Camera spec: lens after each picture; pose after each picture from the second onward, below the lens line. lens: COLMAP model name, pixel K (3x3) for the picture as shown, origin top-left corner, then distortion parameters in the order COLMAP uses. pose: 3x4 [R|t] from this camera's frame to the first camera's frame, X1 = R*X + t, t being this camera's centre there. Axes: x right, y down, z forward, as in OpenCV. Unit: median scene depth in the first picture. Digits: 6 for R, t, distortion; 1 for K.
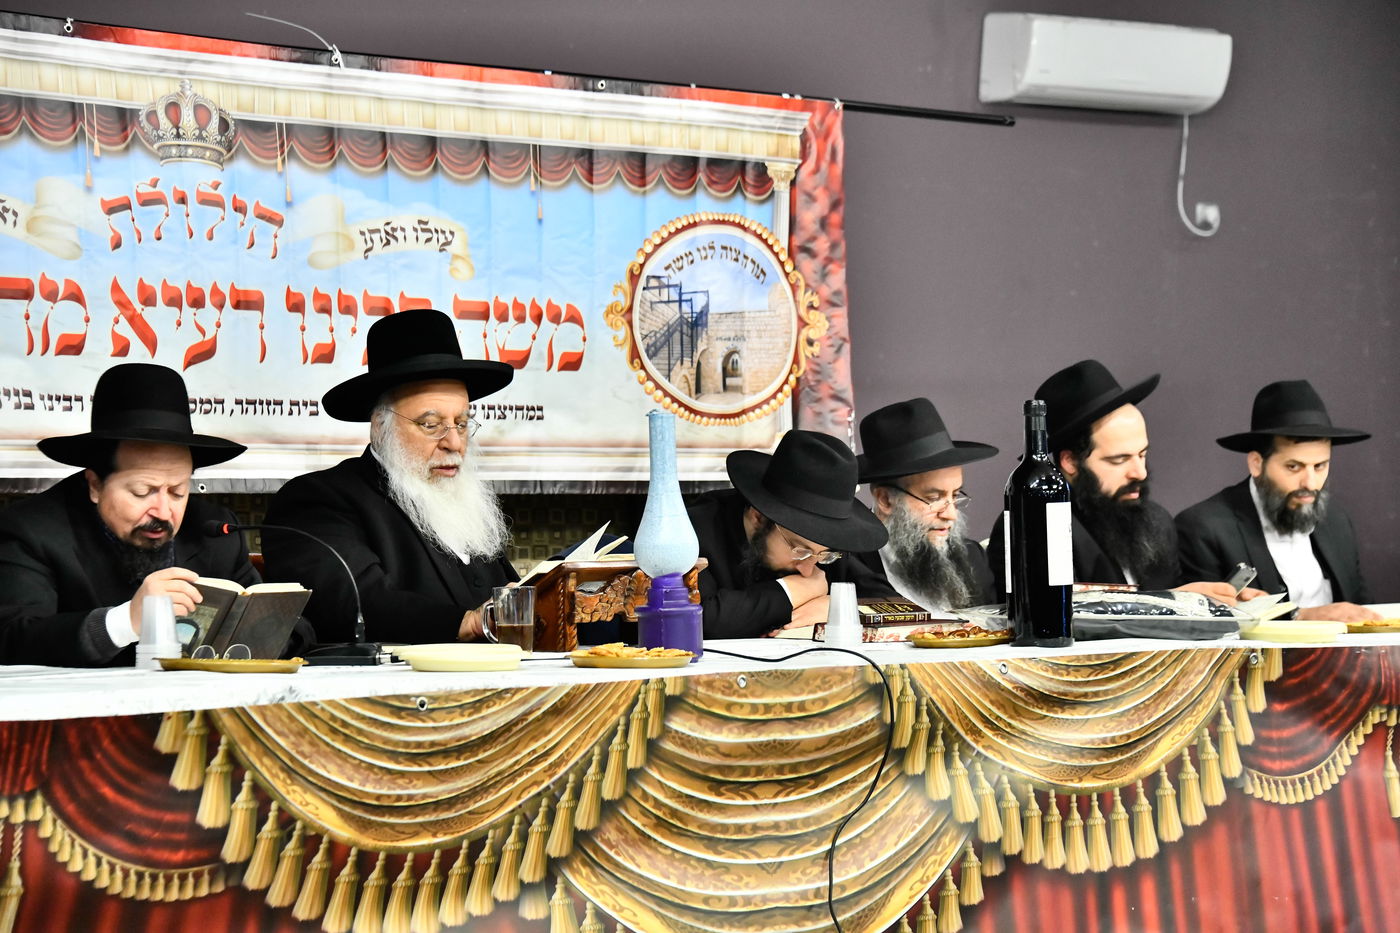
lens RADIAL K [[4212.1, 0, 709.2], [0, 4212.1, 461.6], [0, 0, 1]] dist [1.096298, 0.000000]
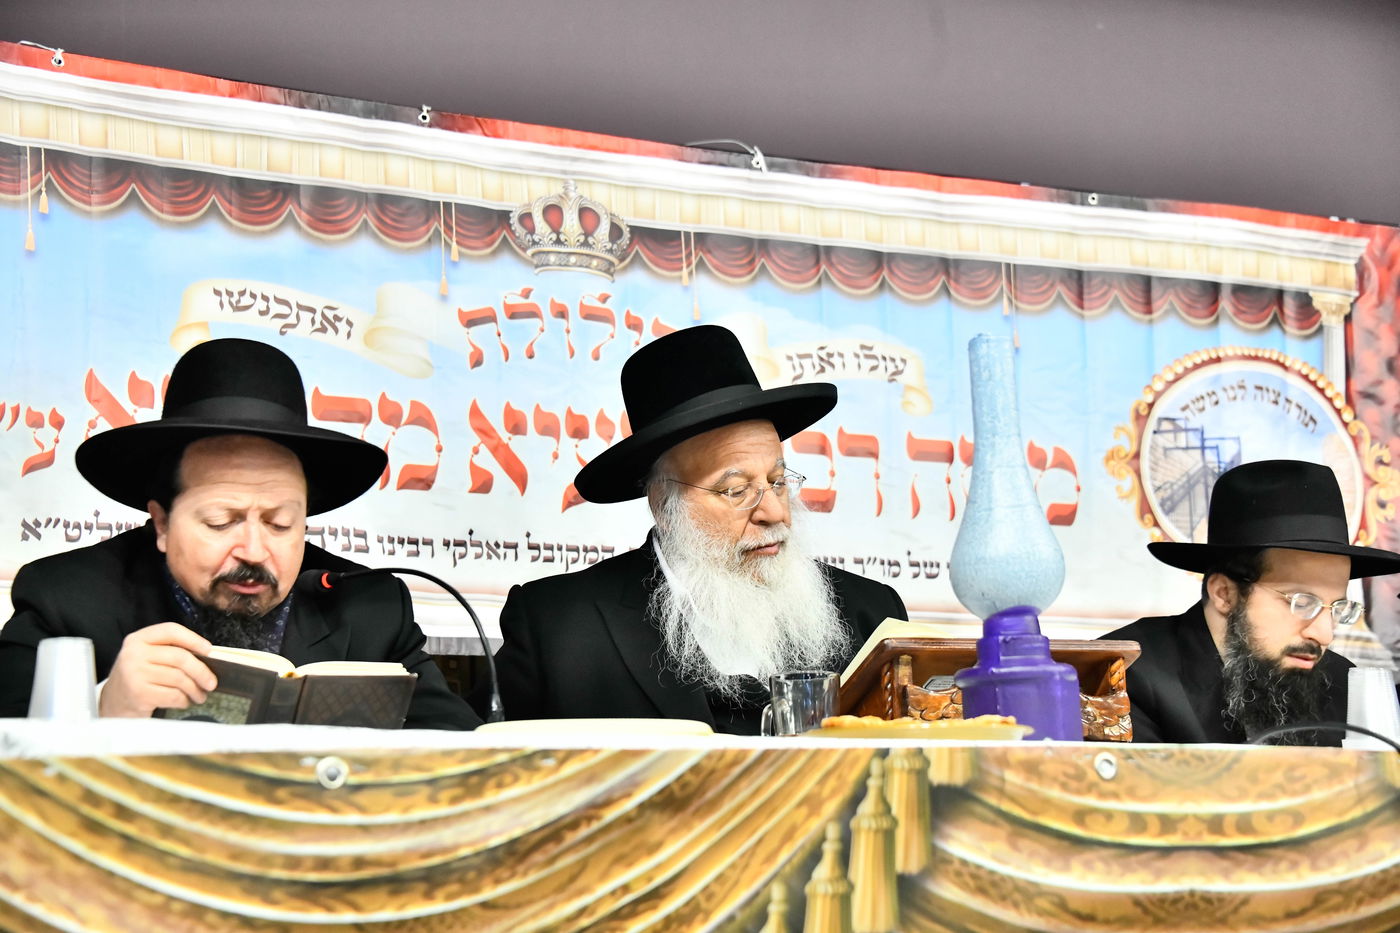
lens RADIAL K [[2584.9, 0, 690.8], [0, 2584.9, 474.2], [0, 0, 1]] dist [0.432812, 0.000000]
pose [[0.963944, -0.057963, -0.259717, 0.033442], [0.017886, 0.987895, -0.154092, 0.050309], [0.265505, 0.143891, 0.953311, 0.530649]]
